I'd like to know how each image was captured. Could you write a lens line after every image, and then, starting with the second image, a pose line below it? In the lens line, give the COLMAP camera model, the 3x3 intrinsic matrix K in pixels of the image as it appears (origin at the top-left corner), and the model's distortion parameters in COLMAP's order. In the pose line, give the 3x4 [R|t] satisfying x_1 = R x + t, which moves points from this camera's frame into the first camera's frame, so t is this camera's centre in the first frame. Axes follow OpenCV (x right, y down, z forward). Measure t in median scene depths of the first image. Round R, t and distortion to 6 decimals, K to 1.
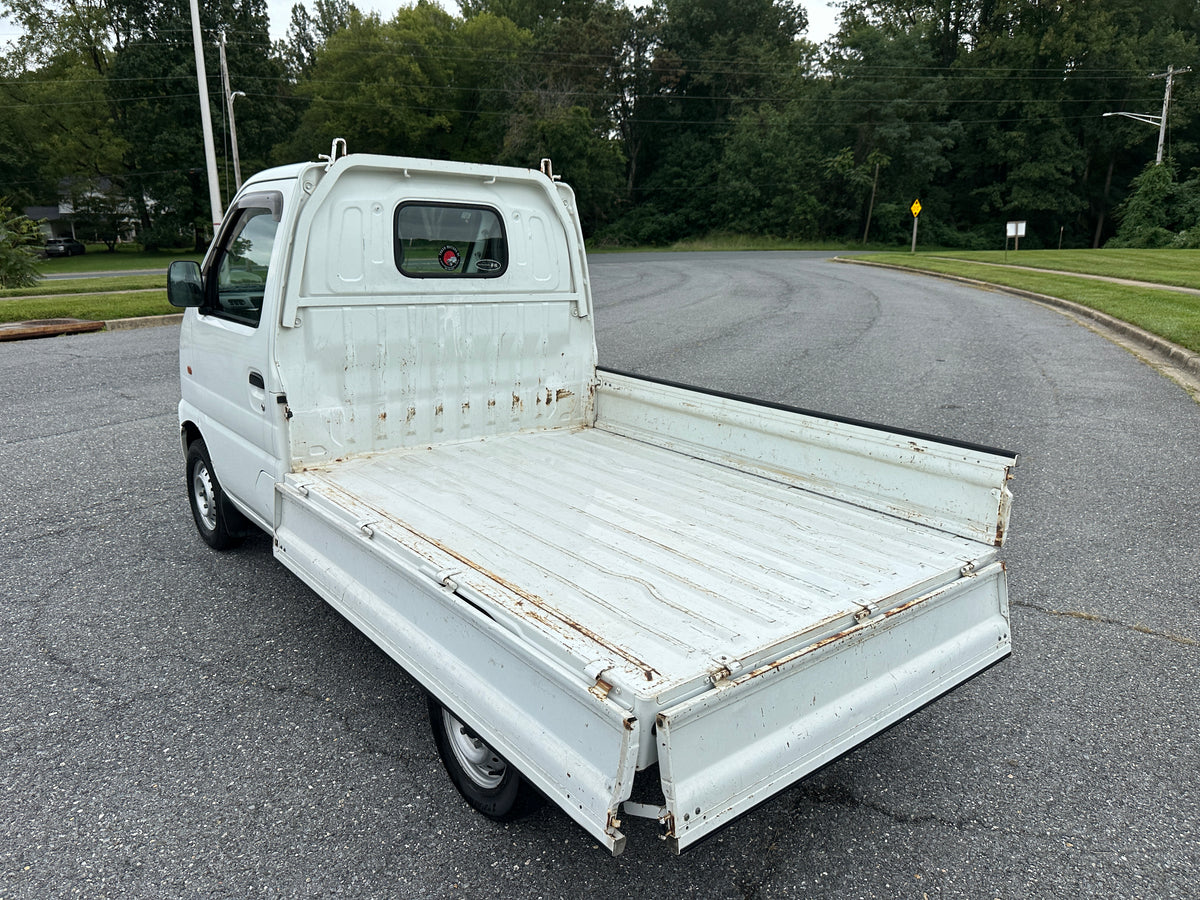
lens RADIAL K [[854.4, 0, 599.3], [0, 854.4, 479.3], [0, 0, 1]] dist [0.003164, -0.013190]
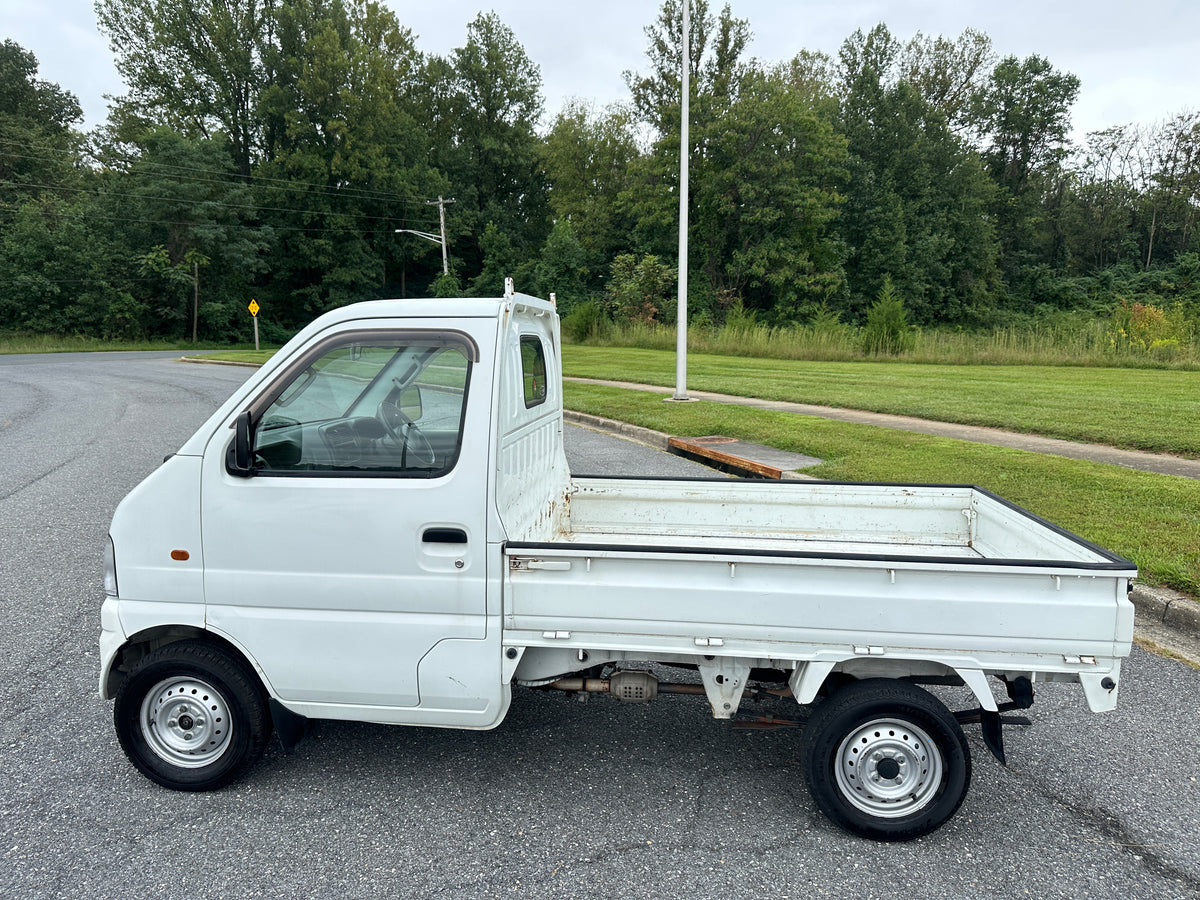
lens RADIAL K [[853.2, 0, 605.8], [0, 853.2, 475.5], [0, 0, 1]] dist [0.010886, -0.022242]
pose [[0.711689, -0.127585, 0.690811, -0.049585], [0.203487, 0.978651, -0.028890, -0.006400], [-0.672377, 0.161132, 0.722458, 0.014127]]
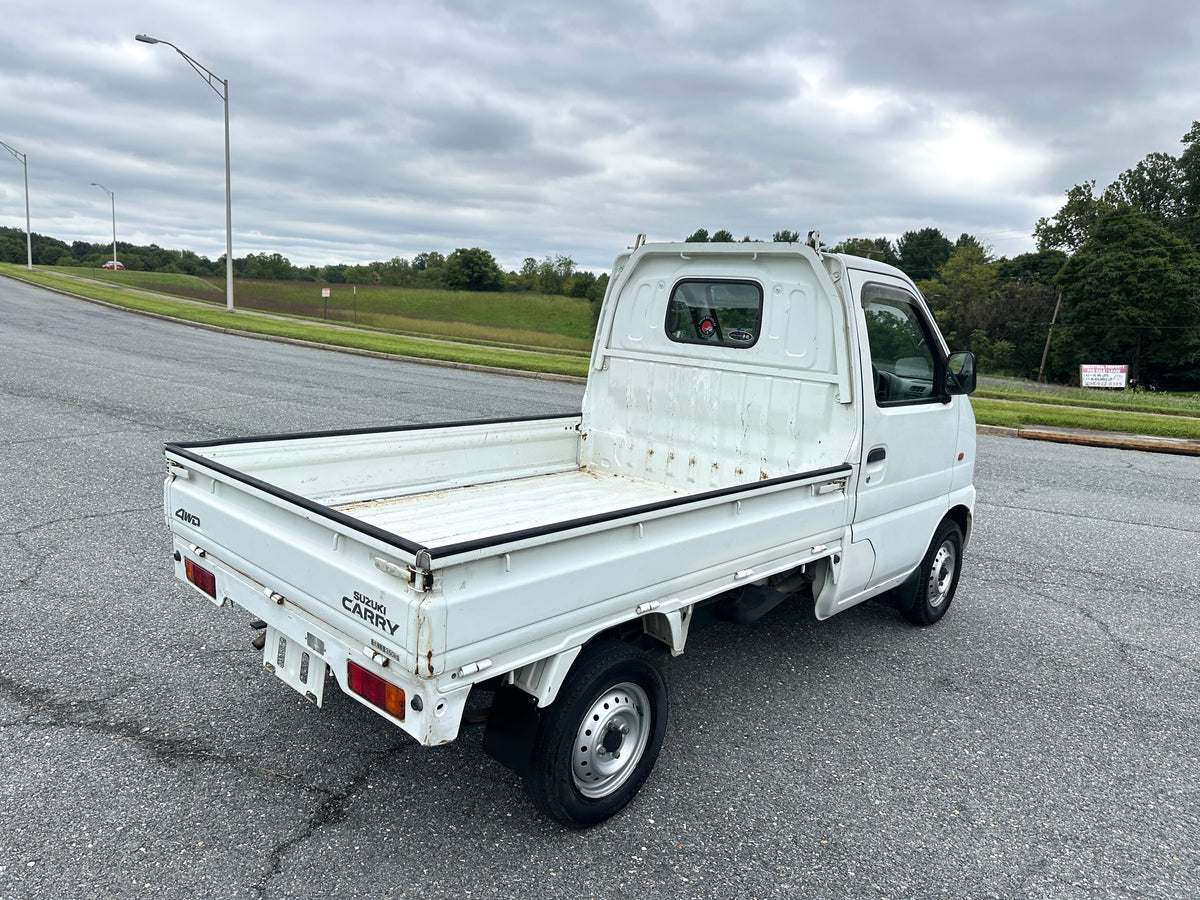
lens RADIAL K [[812.9, 0, 603.1], [0, 812.9, 474.7], [0, 0, 1]] dist [-0.024094, -0.001614]
pose [[0.144160, 0.178771, -0.973272, 0.052010], [-0.327835, 0.936630, 0.123482, -0.009939], [0.933671, 0.301272, 0.193632, 0.043728]]
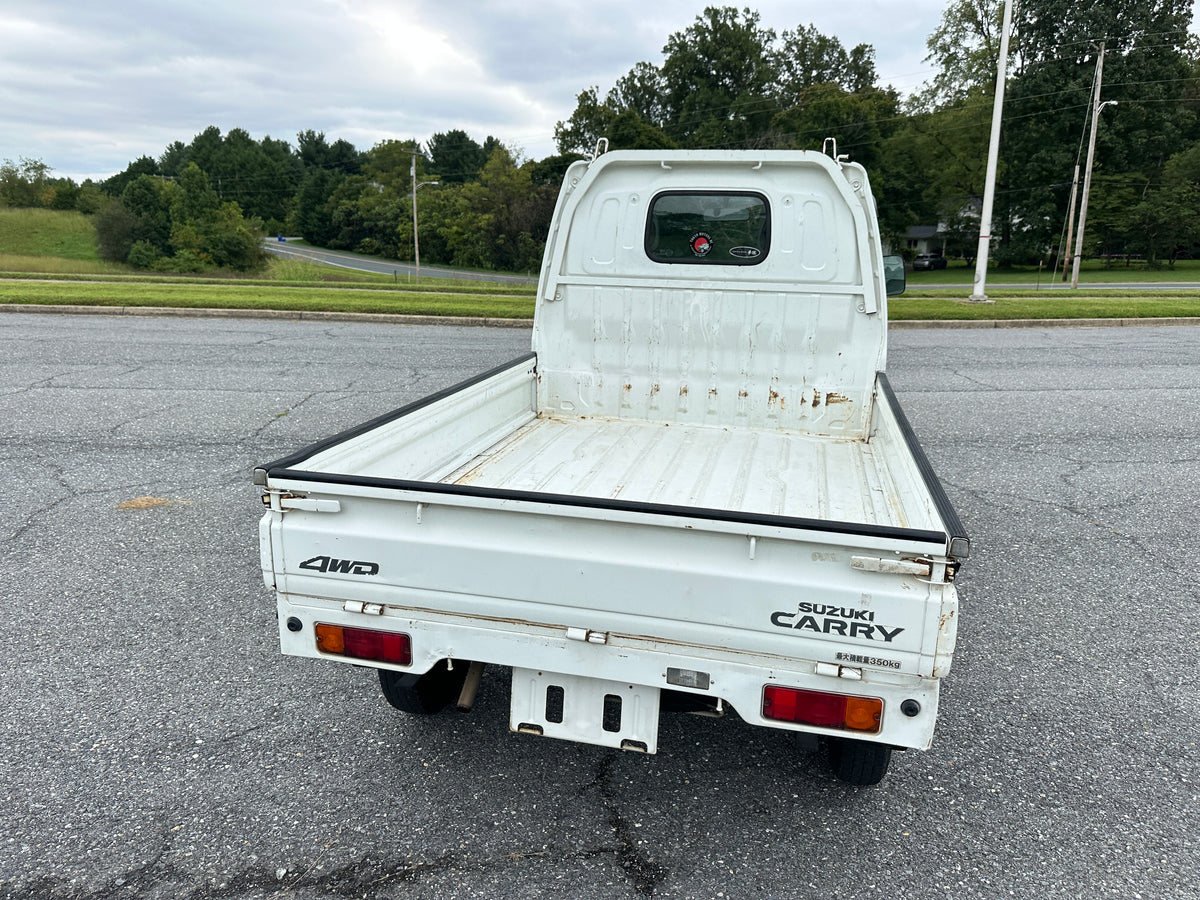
lens RADIAL K [[832.5, 0, 582.7], [0, 832.5, 488.0], [0, 0, 1]] dist [0.007100, -0.028924]
pose [[0.592987, 0.220428, -0.774453, 0.035085], [-0.222351, 0.969229, 0.105616, -0.002915], [0.773903, 0.109572, 0.623753, 0.017672]]
